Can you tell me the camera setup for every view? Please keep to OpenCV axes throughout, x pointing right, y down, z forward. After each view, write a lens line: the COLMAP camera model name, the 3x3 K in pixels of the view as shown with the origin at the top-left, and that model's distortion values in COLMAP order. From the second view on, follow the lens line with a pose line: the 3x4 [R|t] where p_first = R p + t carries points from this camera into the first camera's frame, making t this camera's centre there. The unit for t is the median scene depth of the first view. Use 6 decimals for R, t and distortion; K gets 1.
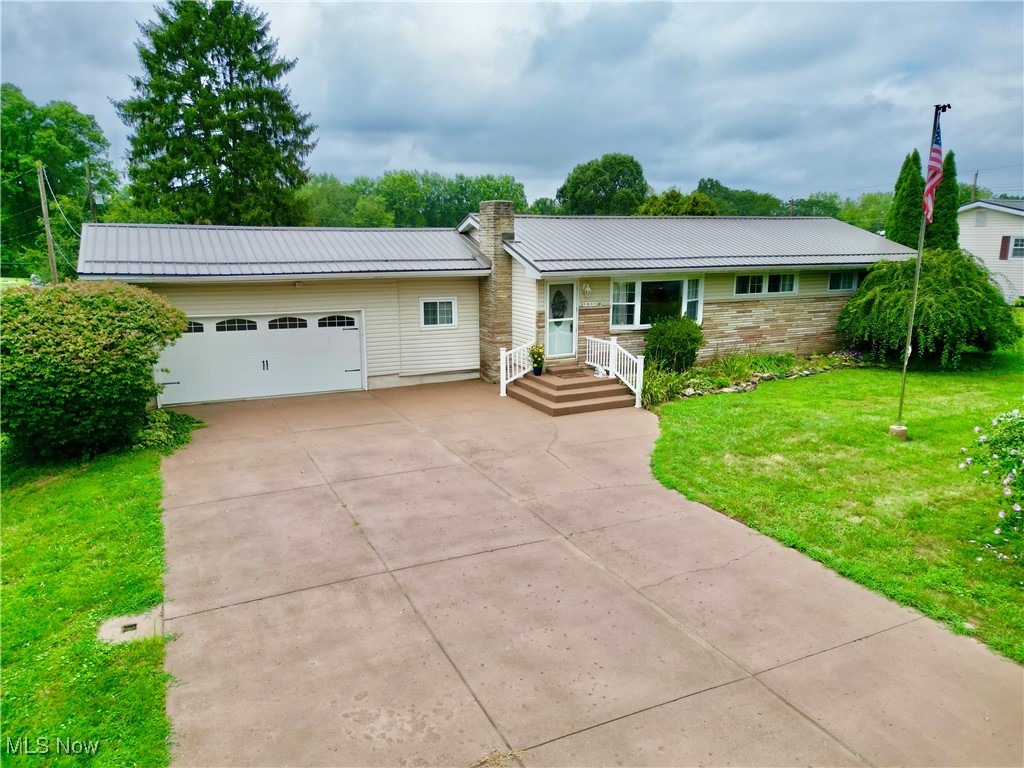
lens RADIAL K [[718.6, 0, 515.3], [0, 718.6, 382.0], [0, 0, 1]] dist [0.065816, -0.057750]
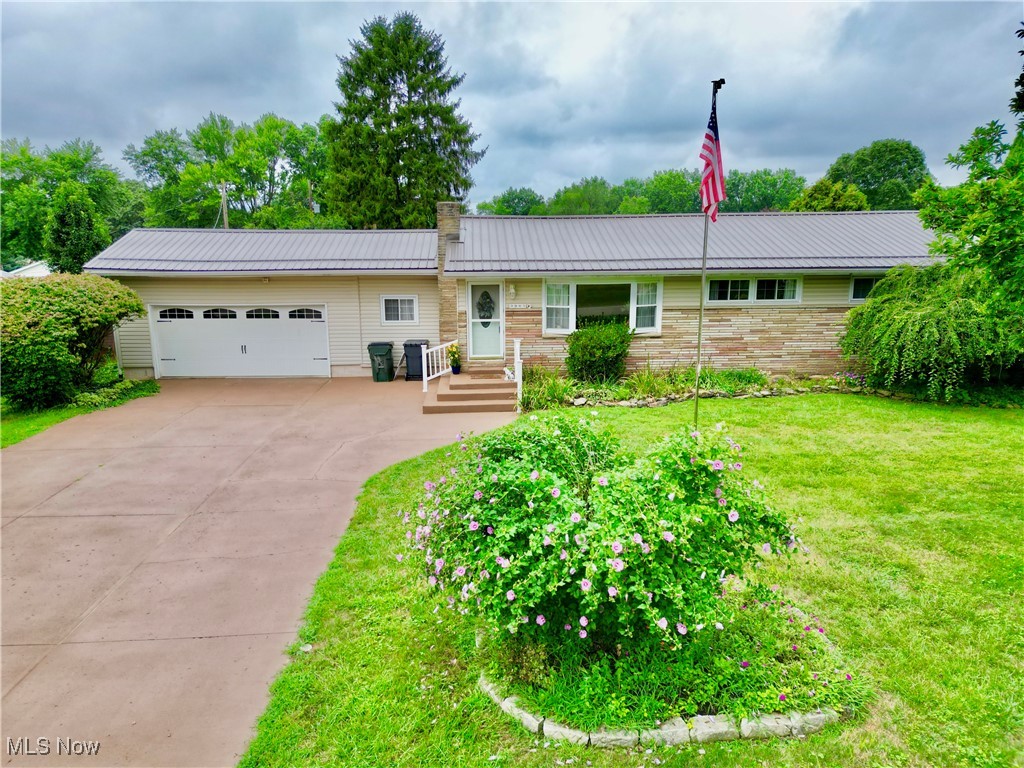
lens RADIAL K [[718.6, 0, 506.7], [0, 718.6, 382.7], [0, 0, 1]] dist [0.065816, -0.057750]
pose [[0.920207, 0.072046, -0.384744, 0.462267], [-0.072041, 0.997297, 0.014447, -0.016000], [0.384745, 0.014423, 0.922910, 0.087354]]
